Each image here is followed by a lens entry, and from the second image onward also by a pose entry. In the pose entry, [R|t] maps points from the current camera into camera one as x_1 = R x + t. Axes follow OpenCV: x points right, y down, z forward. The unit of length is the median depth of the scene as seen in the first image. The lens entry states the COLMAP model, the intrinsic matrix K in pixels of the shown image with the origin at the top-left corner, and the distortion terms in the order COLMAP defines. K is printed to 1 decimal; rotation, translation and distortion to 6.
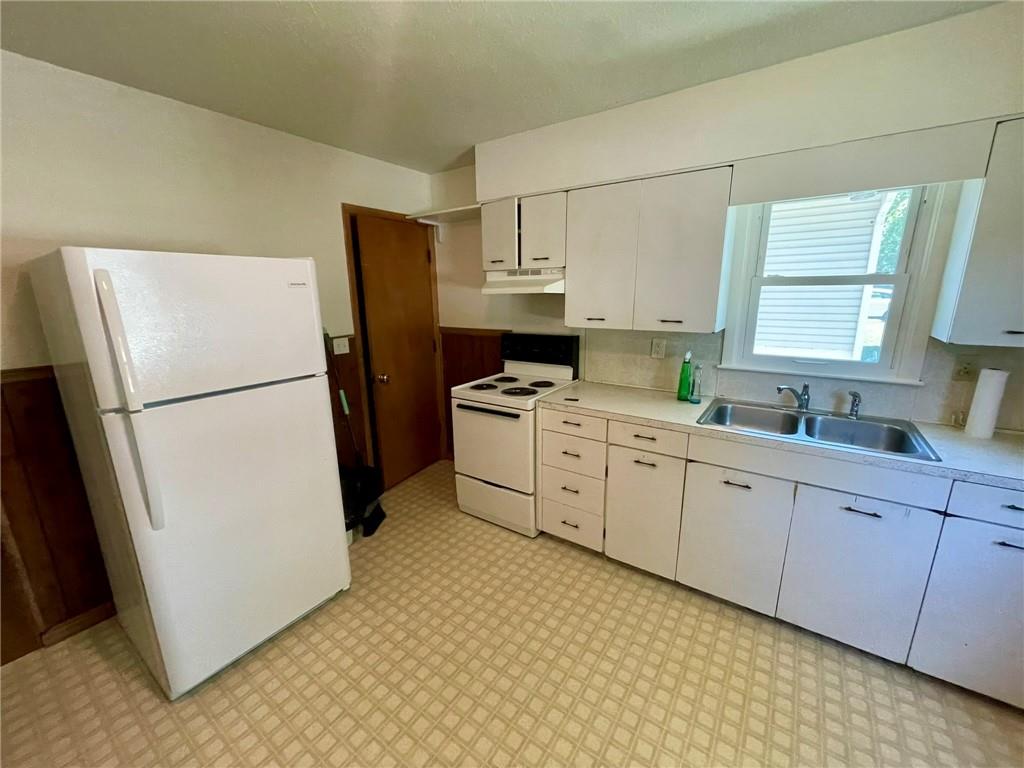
lens RADIAL K [[410.9, 0, 506.0], [0, 410.9, 388.7], [0, 0, 1]] dist [0.000351, 0.000011]
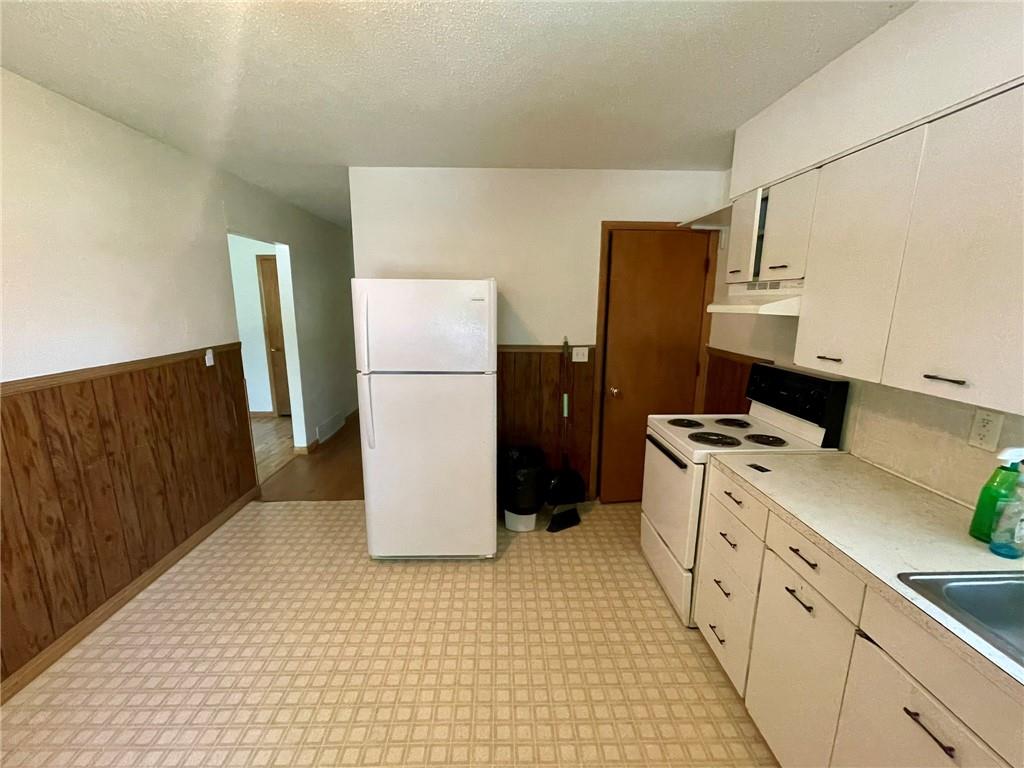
lens RADIAL K [[430.0, 0, 508.0], [0, 430.0, 388.6], [0, 0, 1]] dist [0.000047, 0.000112]
pose [[0.596323, 0.180381, -0.782216, 0.443084], [-0.199823, 0.977110, 0.072989, -0.071251], [0.777477, 0.112780, 0.618717, 0.198450]]
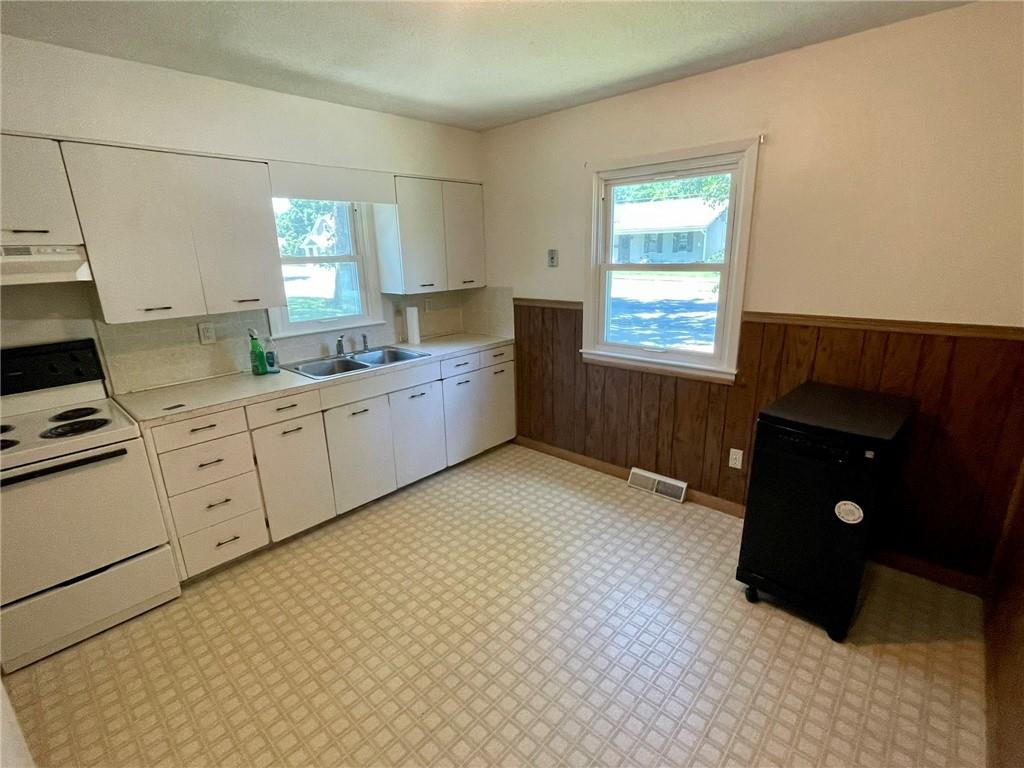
lens RADIAL K [[490.2, 0, 502.8], [0, 490.2, 391.4], [0, 0, 1]] dist [0.002298, 0.000102]
pose [[0.137621, -0.266324, 0.954009, -0.665160], [0.255975, 0.940016, 0.225492, -0.054883], [-0.956837, 0.213170, 0.197538, 0.162426]]
